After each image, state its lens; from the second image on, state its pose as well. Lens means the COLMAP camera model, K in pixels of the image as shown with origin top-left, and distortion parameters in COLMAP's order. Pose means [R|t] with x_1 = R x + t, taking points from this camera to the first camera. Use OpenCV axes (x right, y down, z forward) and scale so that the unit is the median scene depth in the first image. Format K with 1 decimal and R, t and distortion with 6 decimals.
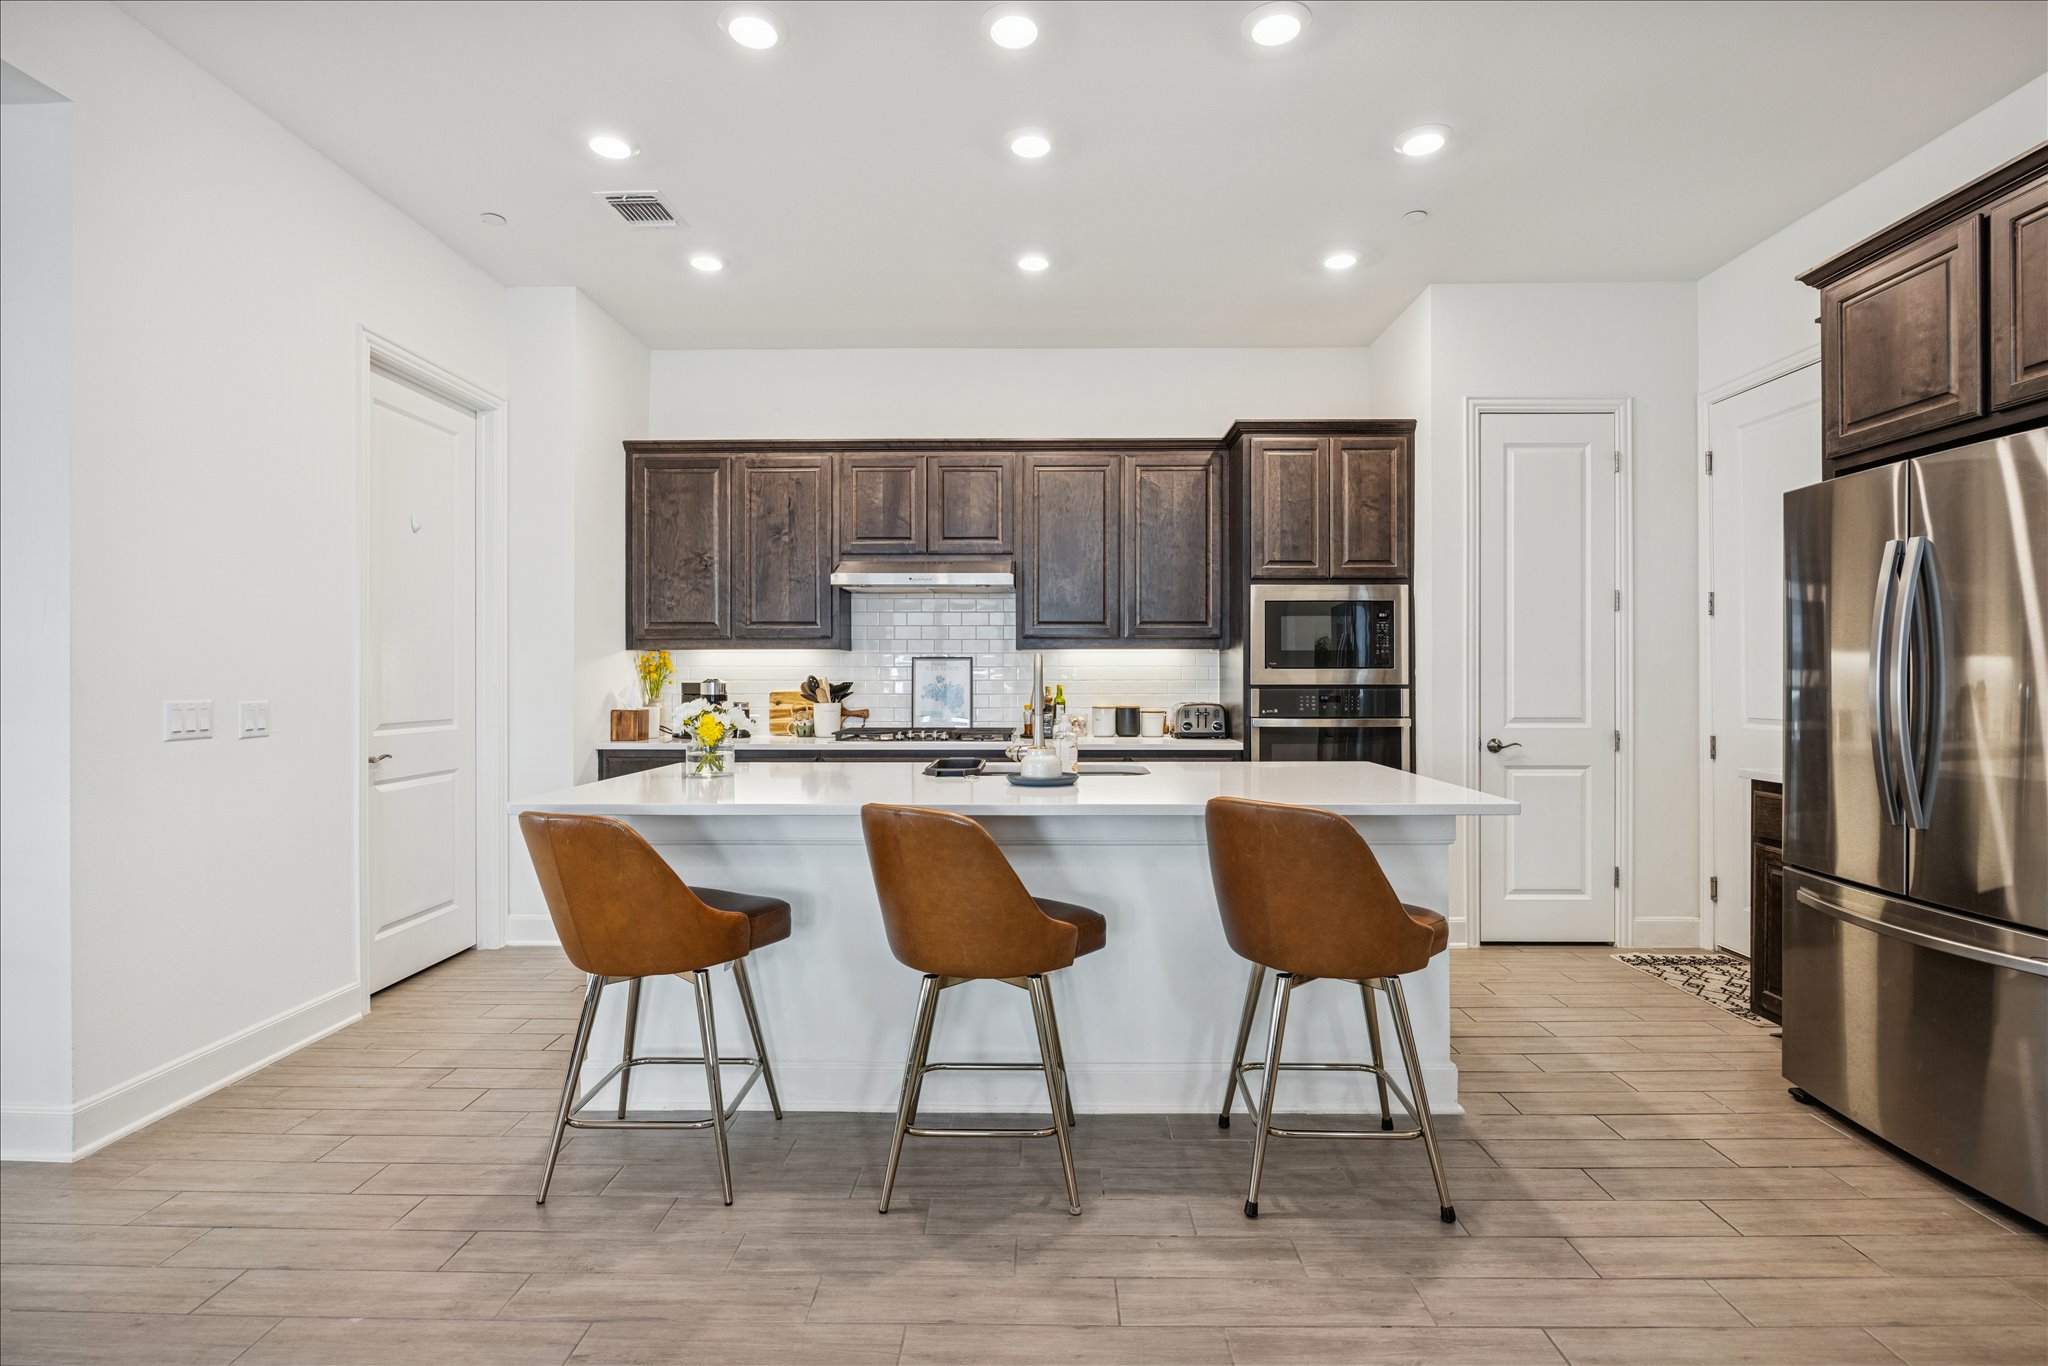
lens RADIAL K [[982.6, 0, 1021.4], [0, 982.6, 678.2], [0, 0, 1]] dist [-0.001694, -0.000723]
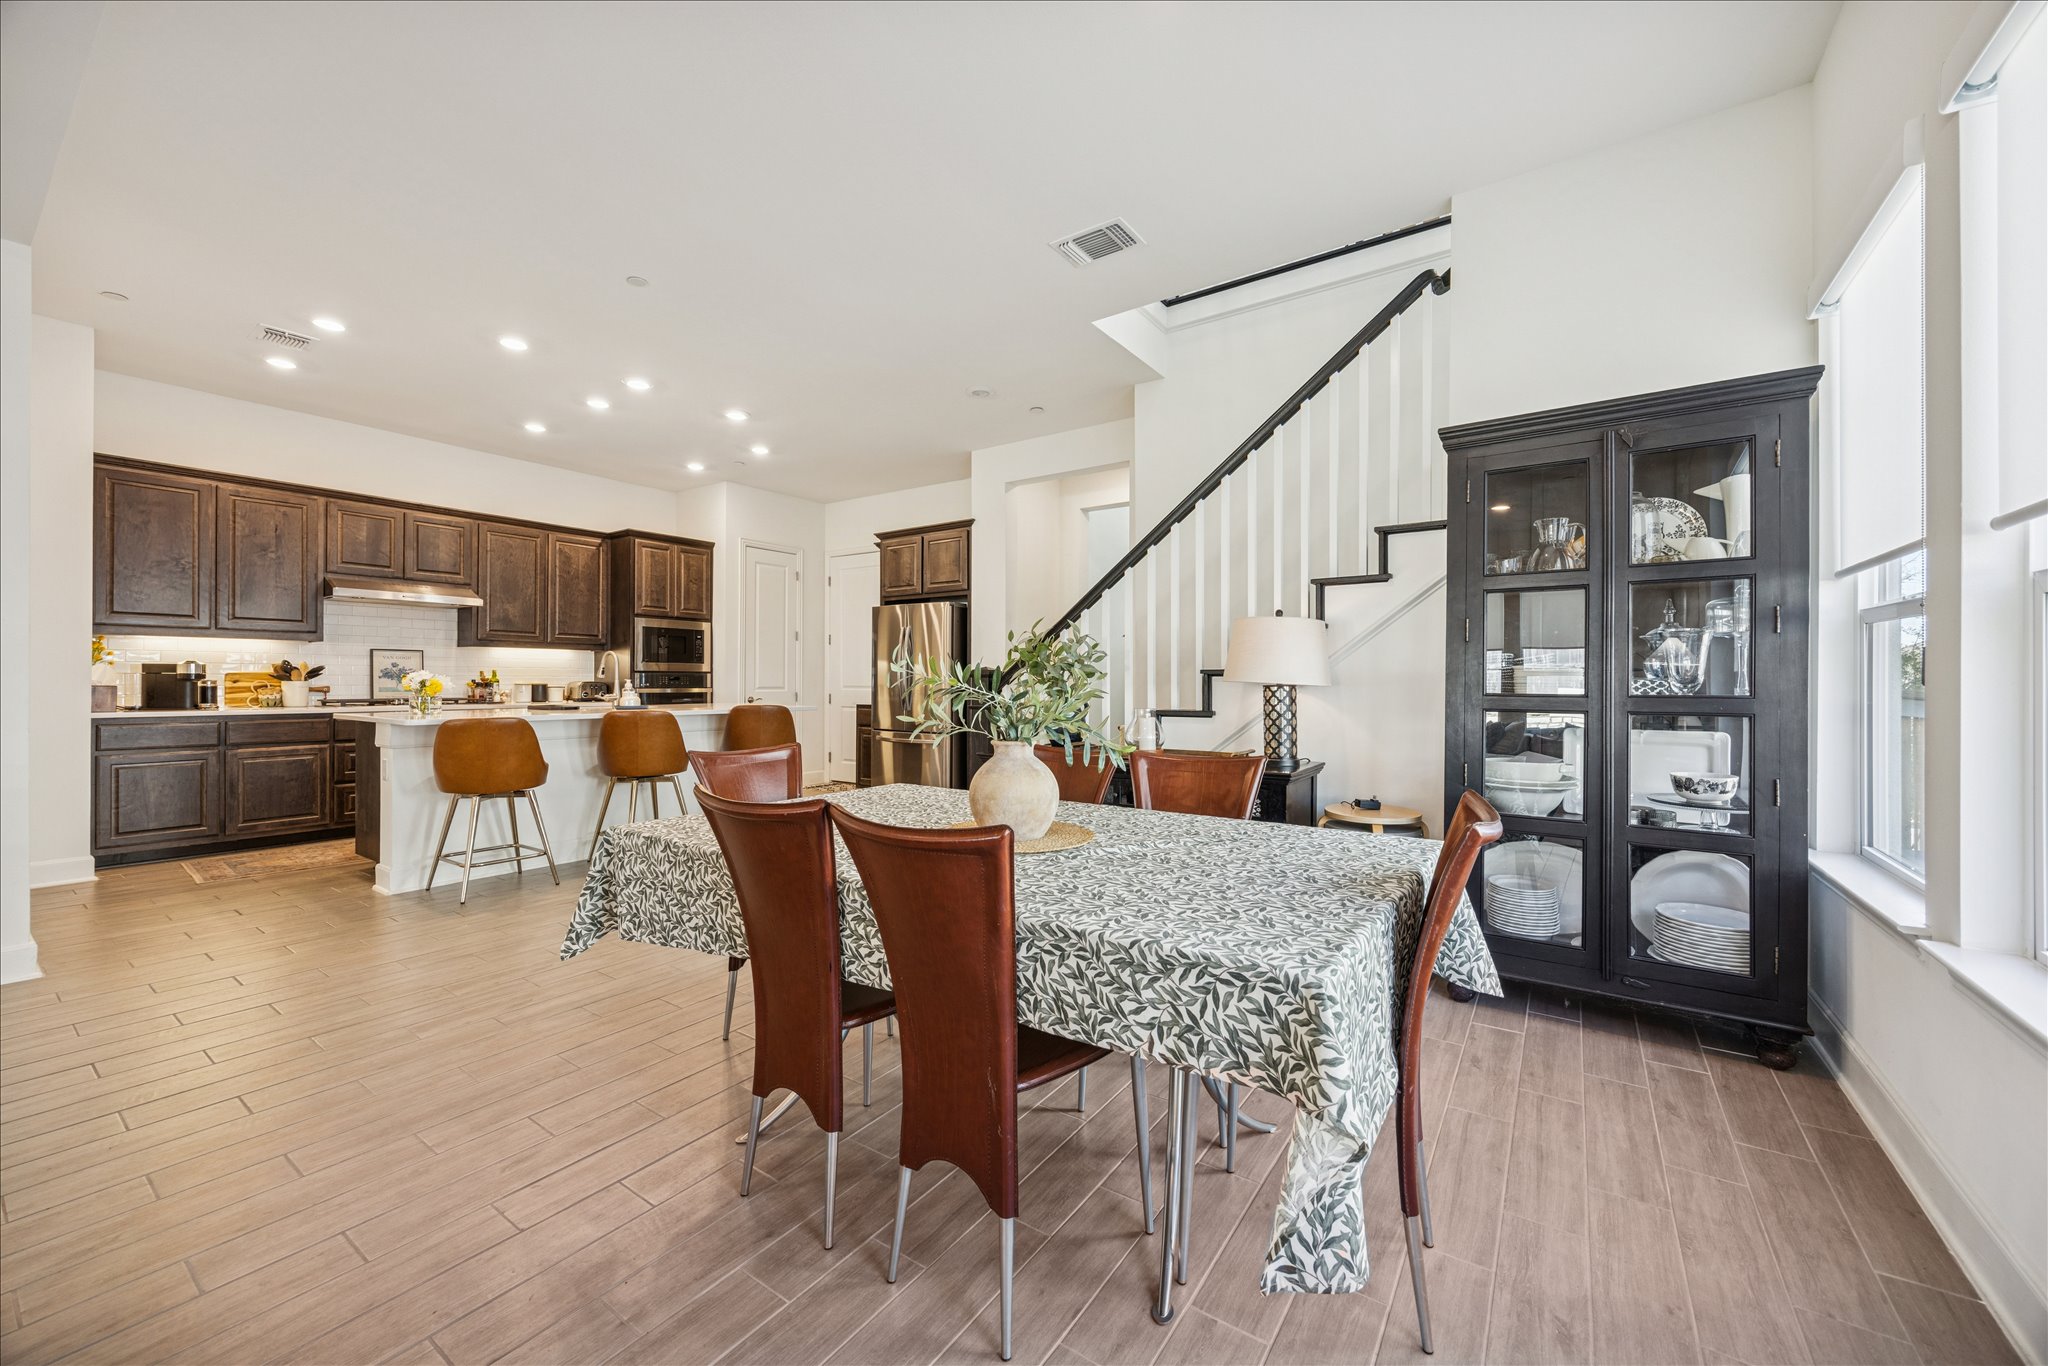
lens RADIAL K [[782.9, 0, 1030.2], [0, 782.9, 679.0], [0, 0, 1]] dist [-0.002211, 0.000002]
pose [[0.556425, 0.004934, 0.830883, -0.545208], [-0.003214, 0.999988, -0.003786, 0.024058], [-0.830892, -0.000563, 0.556434, -0.425657]]
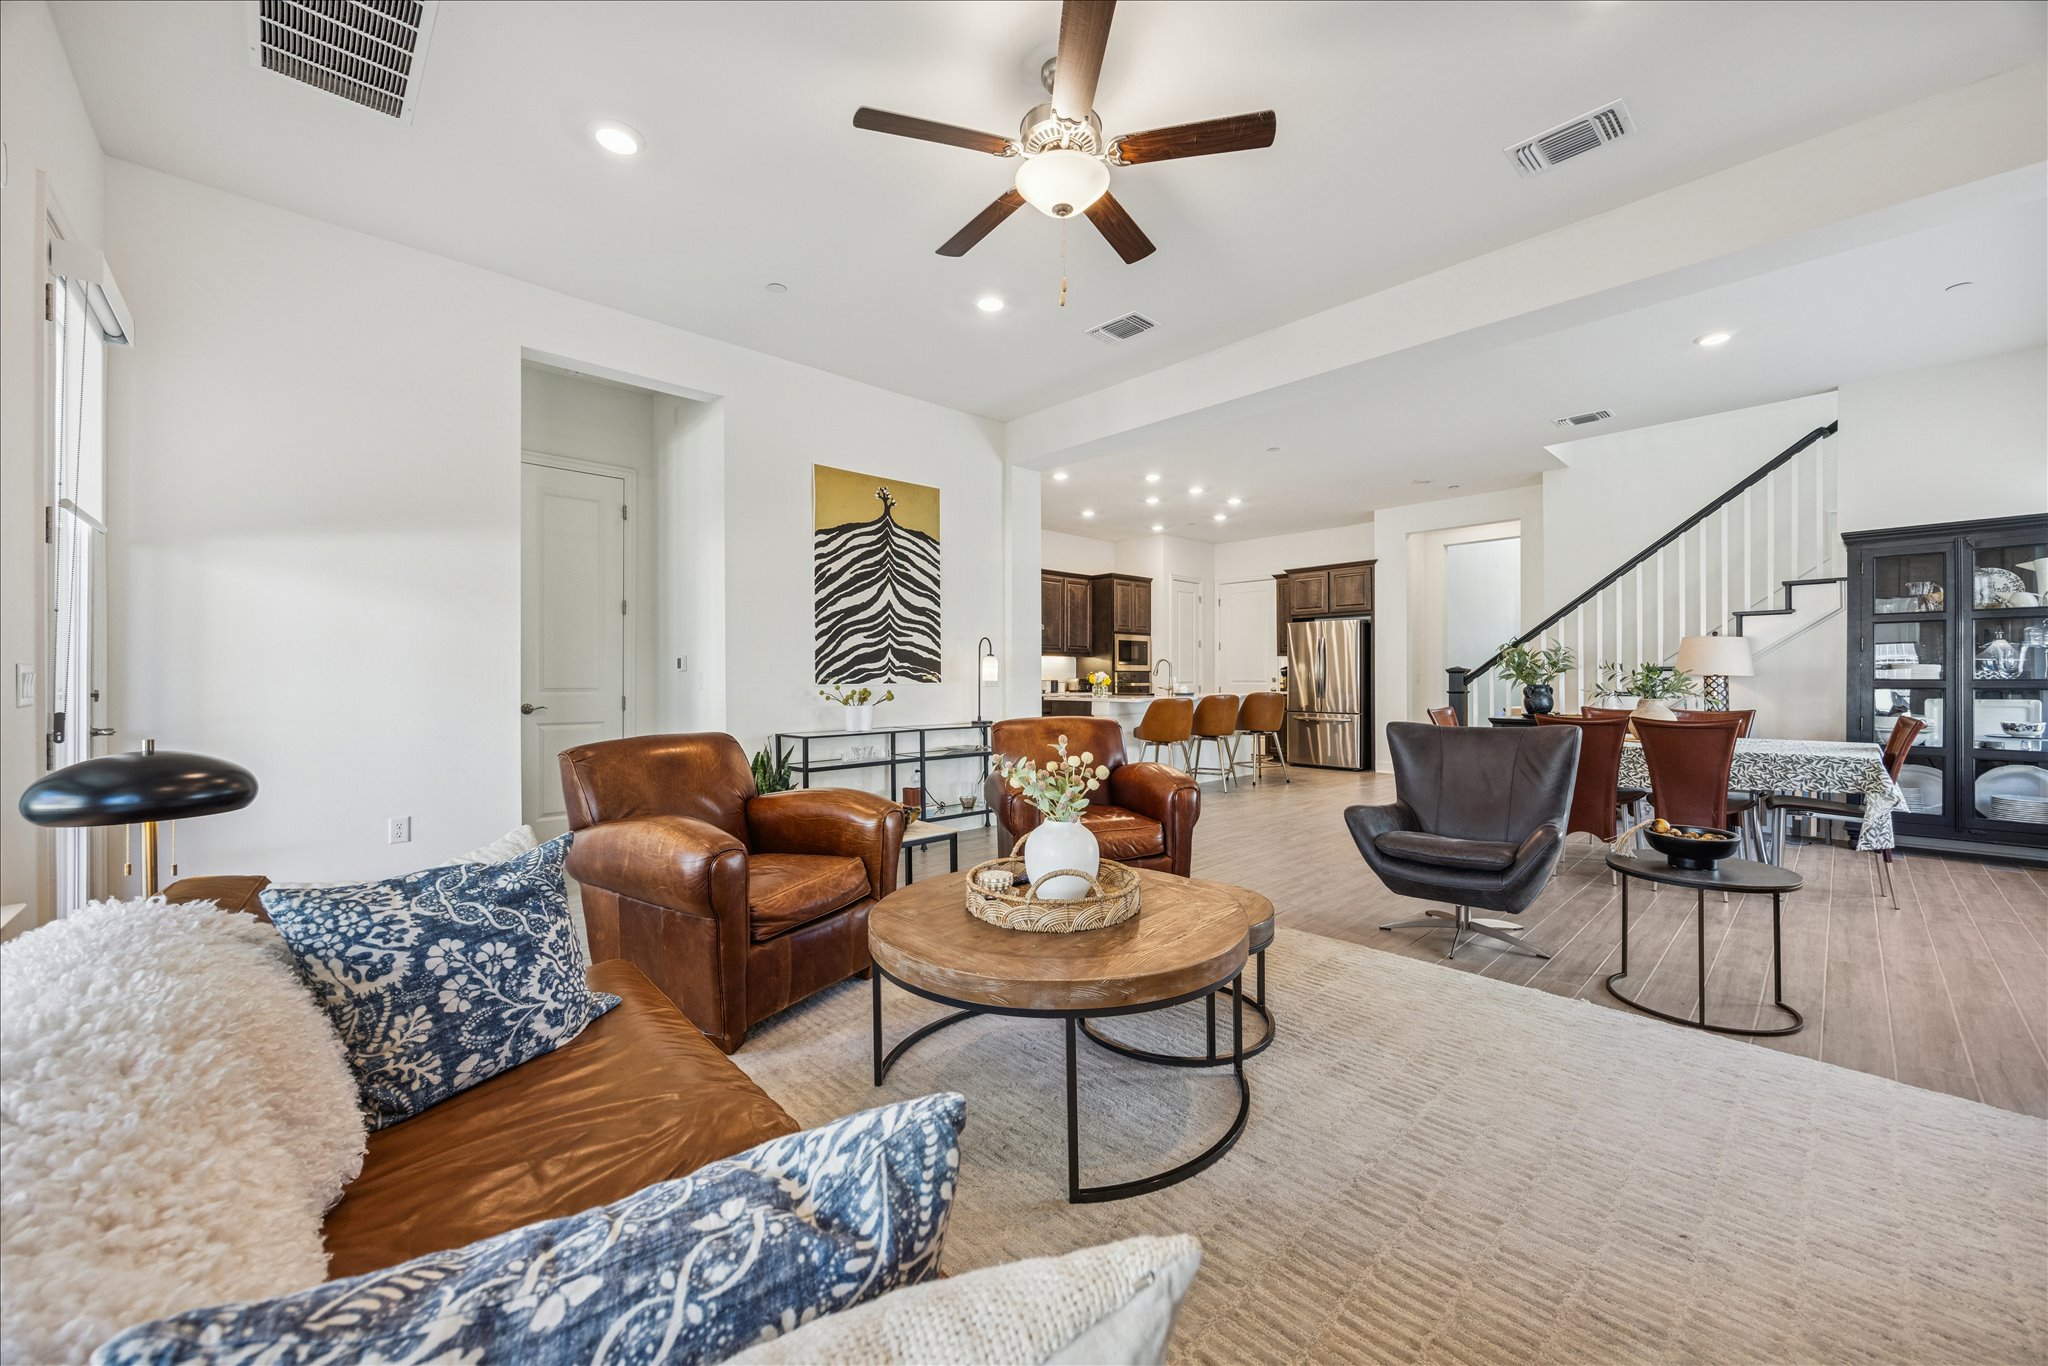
lens RADIAL K [[782.9, 0, 1022.5], [0, 782.9, 675.4], [0, 0, 1]] dist [-0.002211, 0.000002]
pose [[0.718371, 0.000924, 0.695660, -1.346308], [0.003517, 0.999982, -0.004960, 0.026935], [-0.695651, 0.006010, 0.718355, -0.348425]]
